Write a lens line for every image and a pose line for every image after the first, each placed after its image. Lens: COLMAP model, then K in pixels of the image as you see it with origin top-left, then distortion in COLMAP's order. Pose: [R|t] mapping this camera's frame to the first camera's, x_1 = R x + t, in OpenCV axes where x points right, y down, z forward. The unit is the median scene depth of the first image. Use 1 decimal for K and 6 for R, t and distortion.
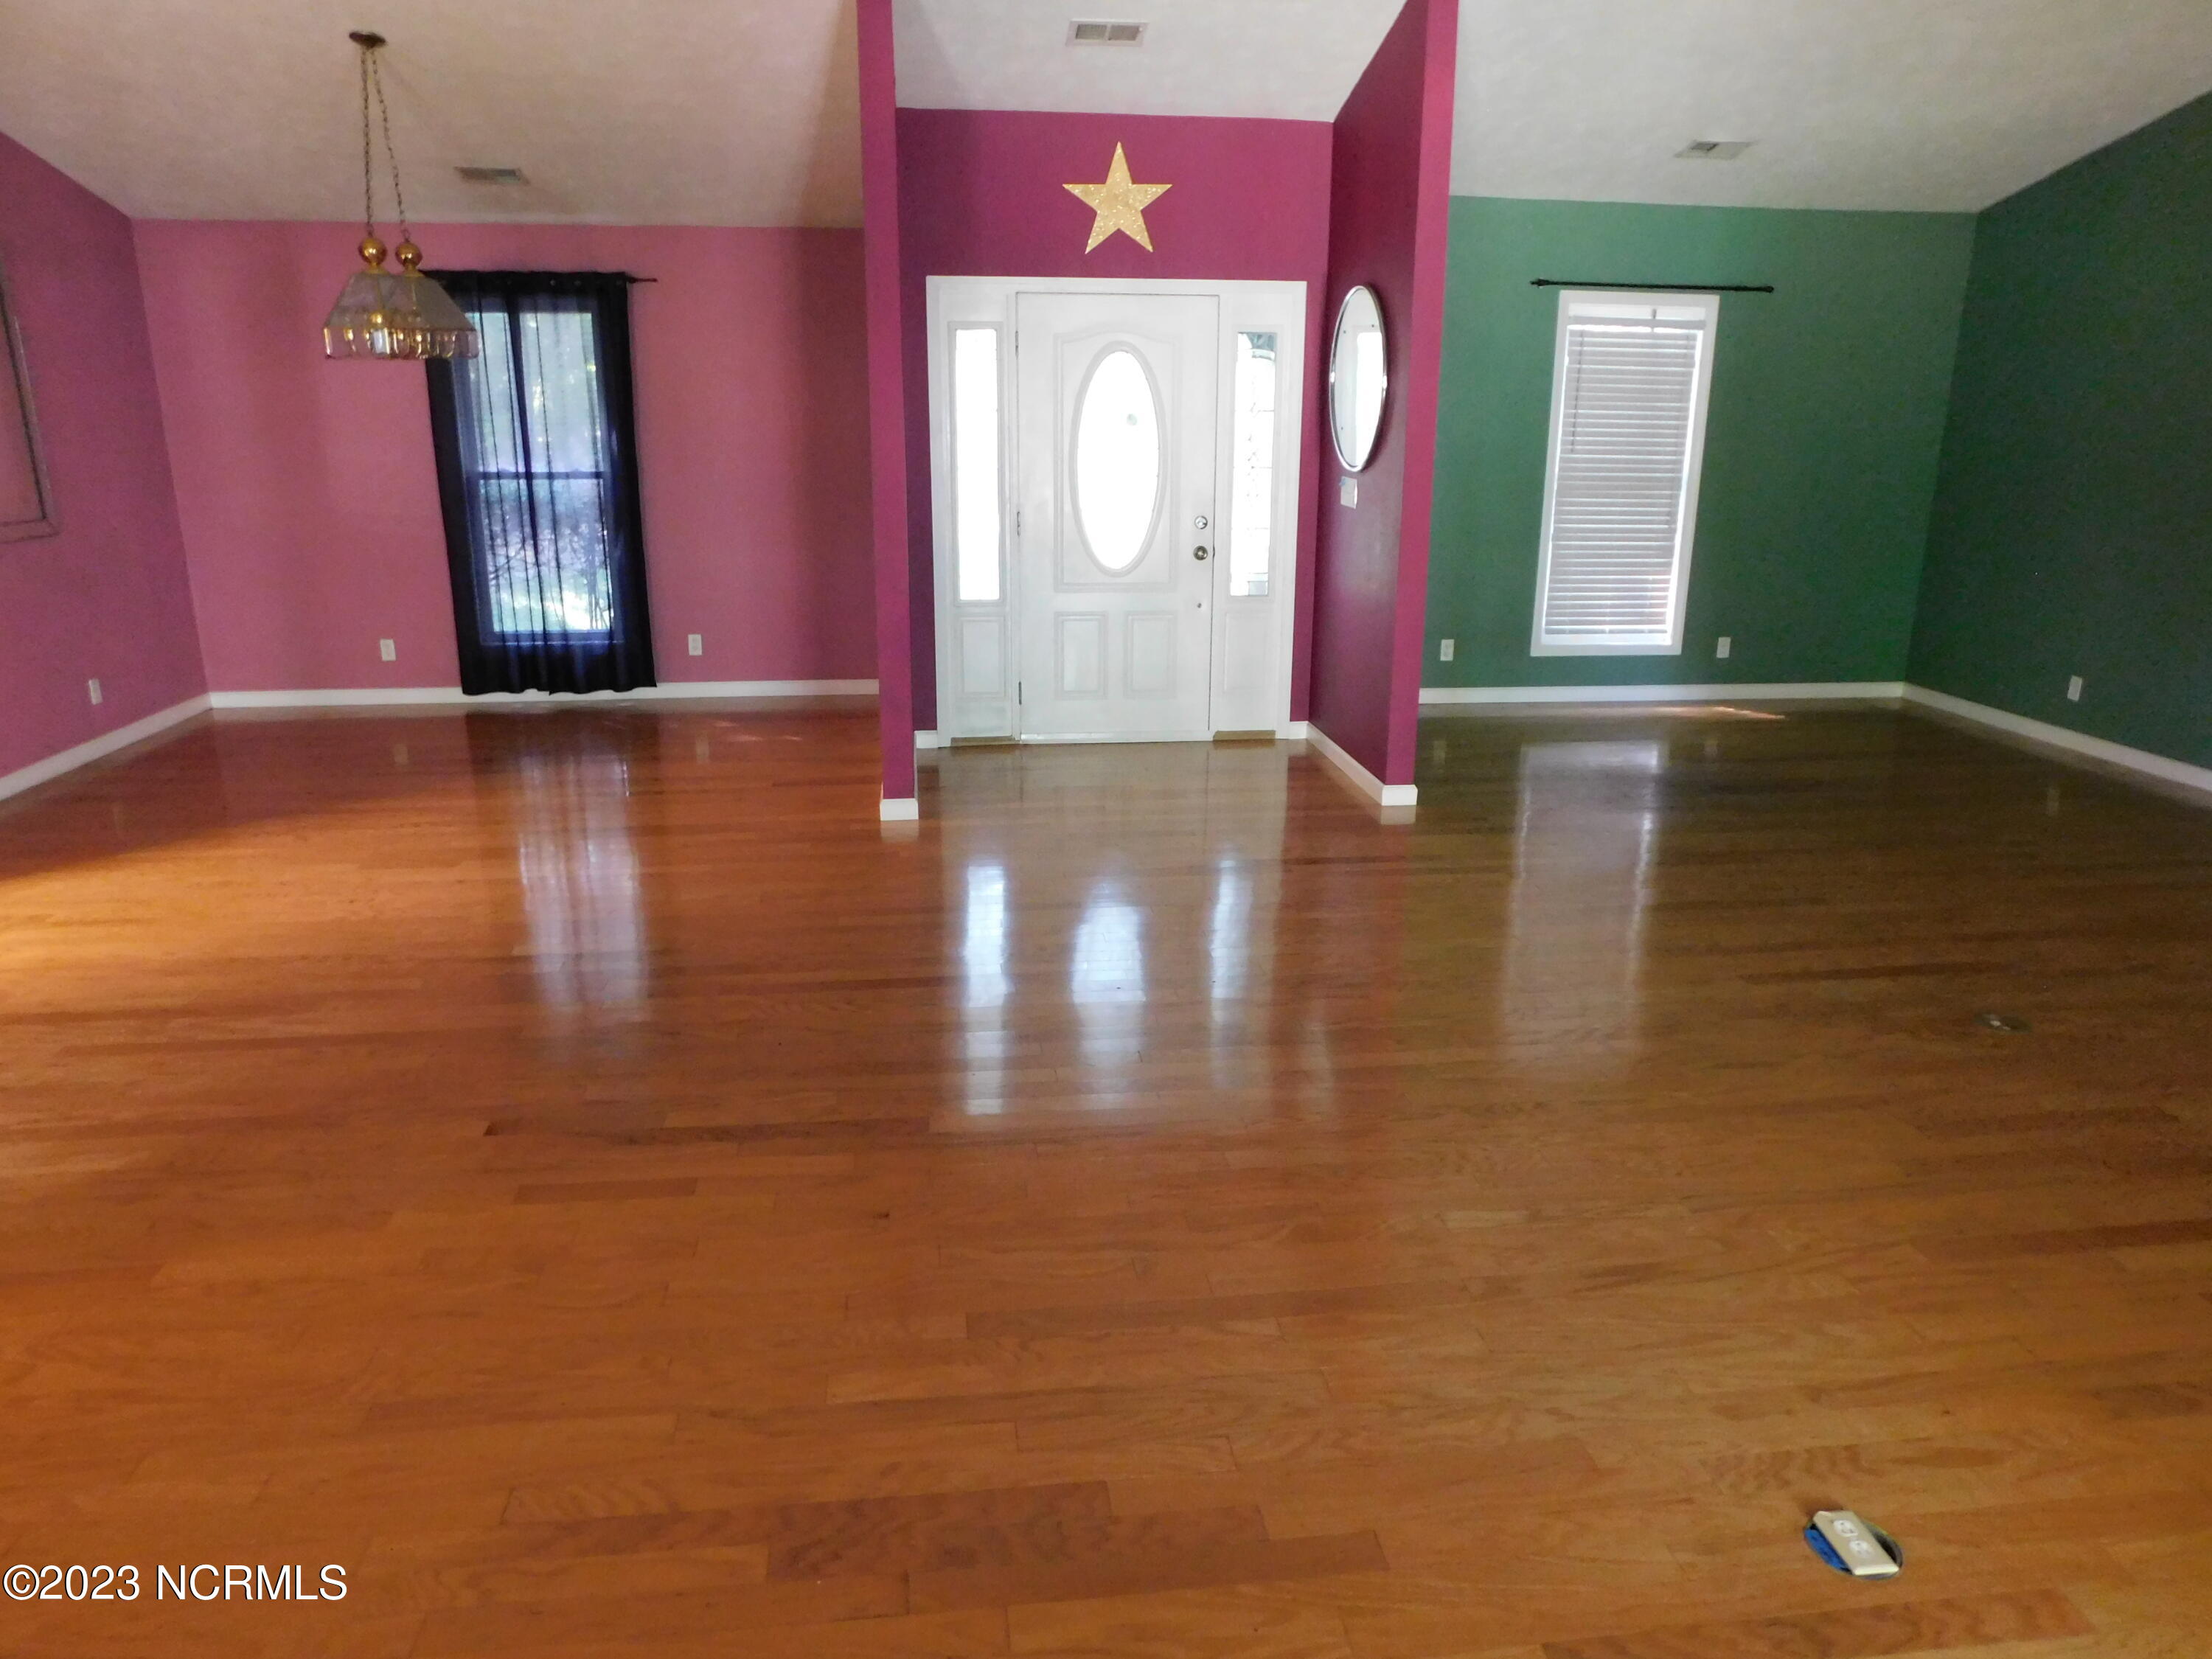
lens RADIAL K [[1481.8, 0, 1098.3], [0, 1481.8, 828.3], [0, 0, 1]] dist [-0.066963, 0.061607]
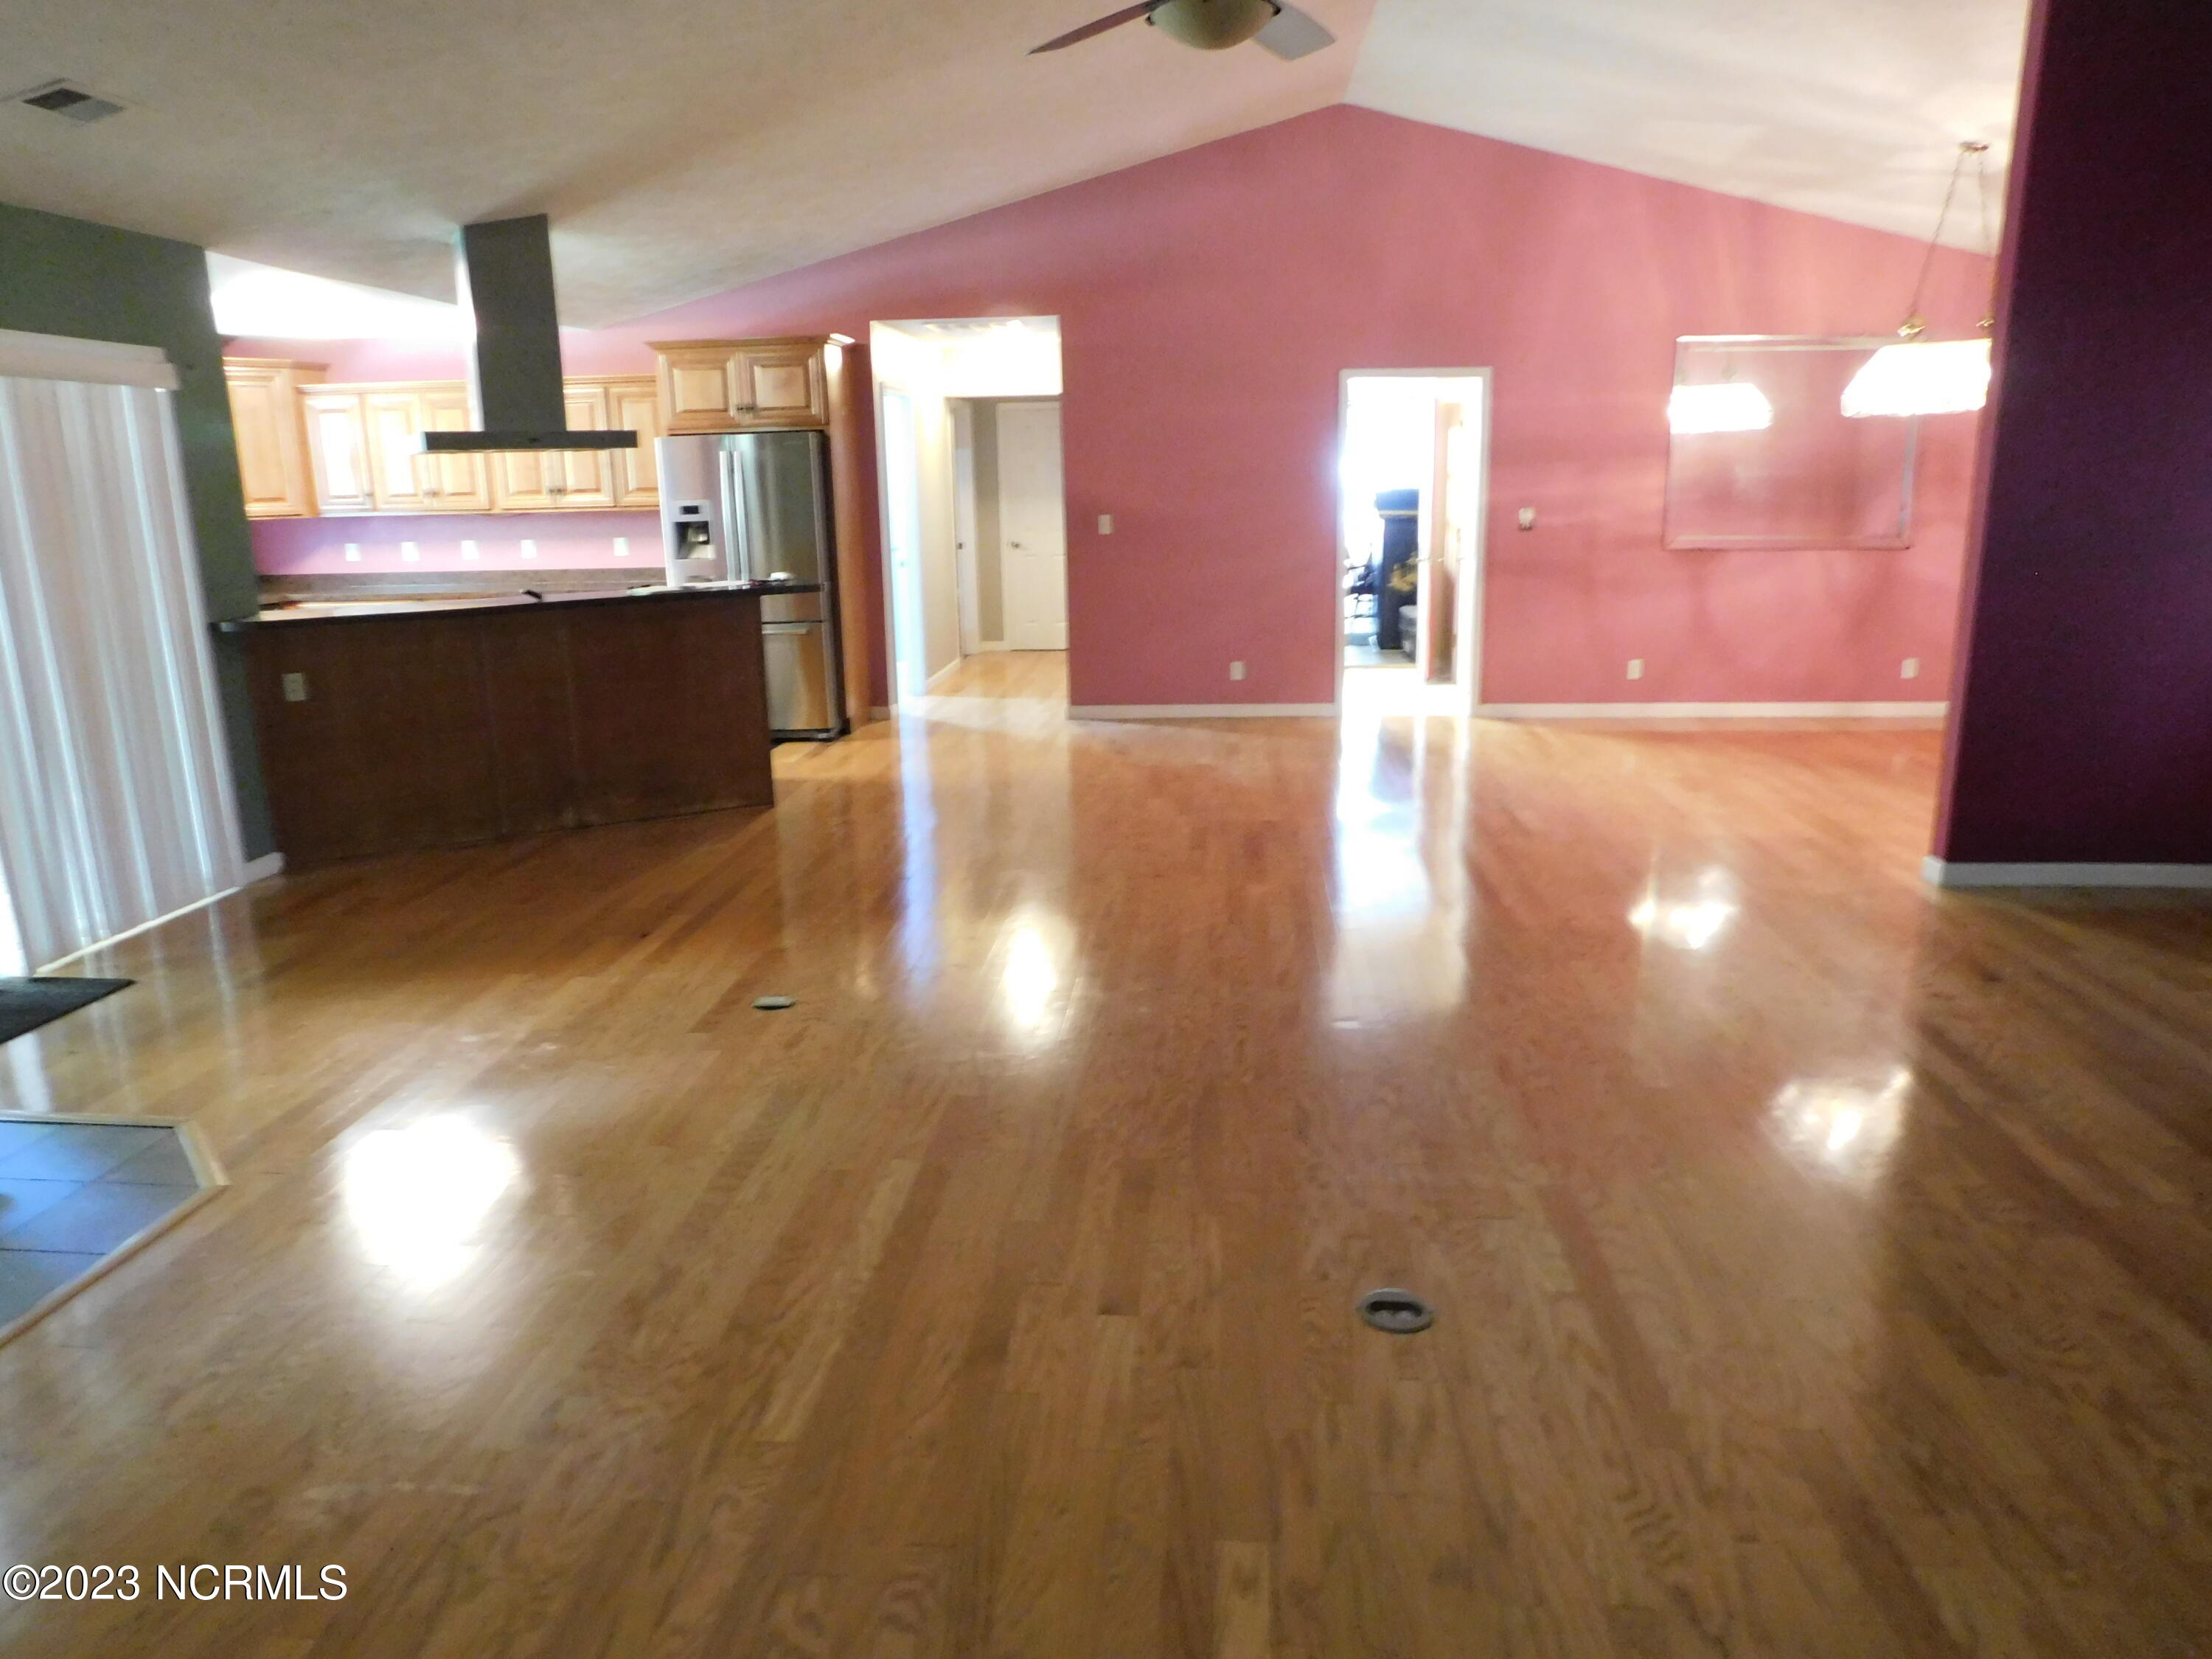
lens RADIAL K [[1481.8, 0, 1098.3], [0, 1481.8, 828.3], [0, 0, 1]] dist [-0.066963, 0.061607]
pose [[-0.211174, 0.239208, -0.947726, 1.588506], [-0.260325, 0.920808, 0.290420, -0.312925], [0.942144, 0.308046, -0.132179, 1.108856]]
